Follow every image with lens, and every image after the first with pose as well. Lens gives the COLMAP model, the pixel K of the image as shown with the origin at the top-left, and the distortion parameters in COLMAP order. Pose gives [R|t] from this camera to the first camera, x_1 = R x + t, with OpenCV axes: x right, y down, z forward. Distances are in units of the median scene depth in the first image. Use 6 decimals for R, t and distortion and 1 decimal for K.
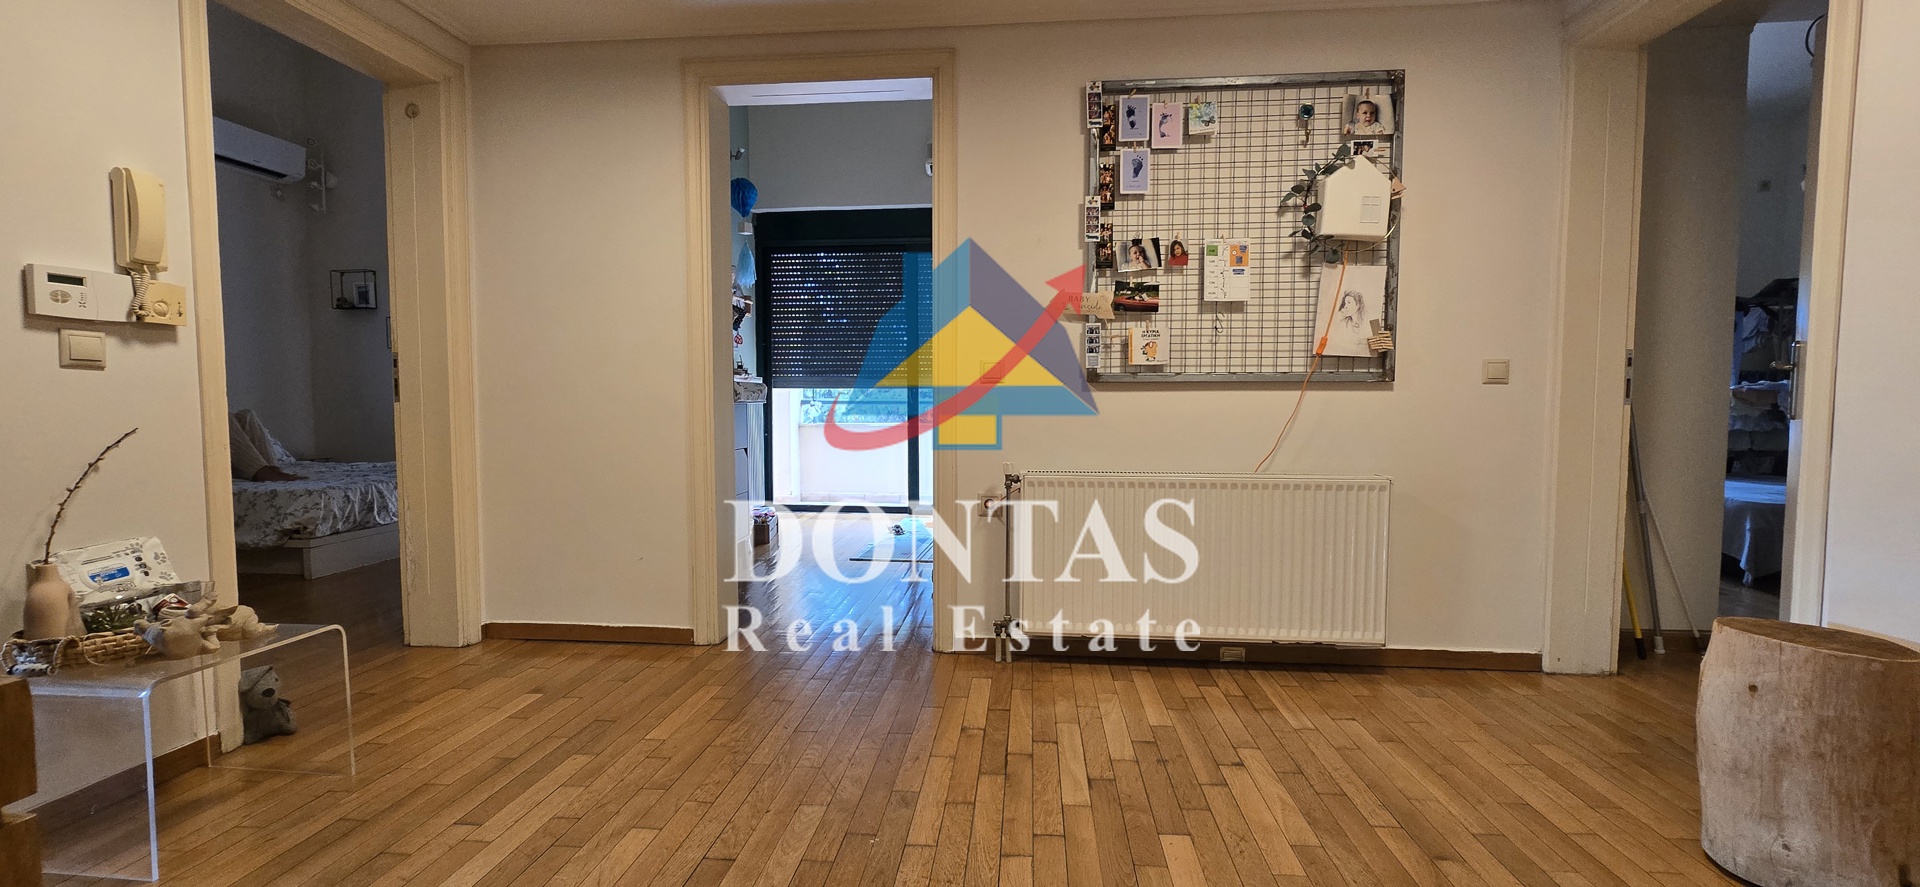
lens RADIAL K [[788.2, 0, 966.2], [0, 788.2, 439.2], [0, 0, 1]] dist [-0.006597, 0.001911]
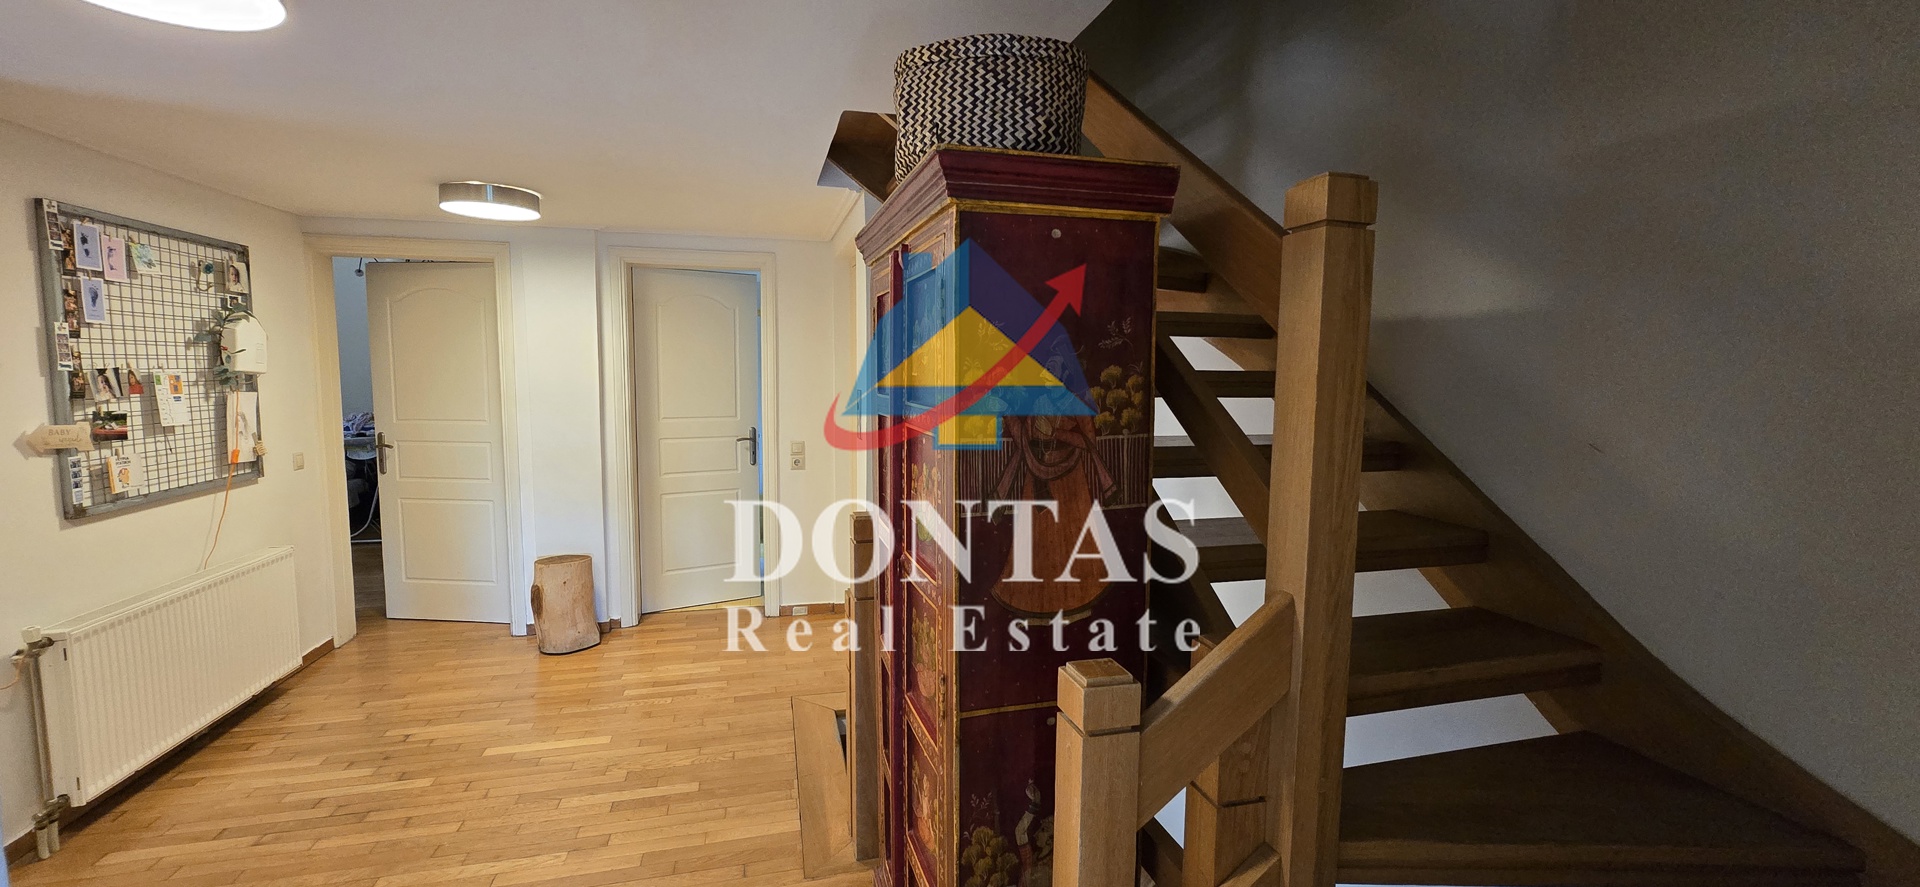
lens RADIAL K [[788.2, 0, 961.1], [0, 788.2, 441.5], [0, 0, 1]] dist [-0.006597, 0.001911]
pose [[-0.347416, -0.089006, 0.933477, -1.097749], [0.048293, 0.992466, 0.112603, -0.223179], [-0.936467, 0.084200, -0.340500, 0.333399]]
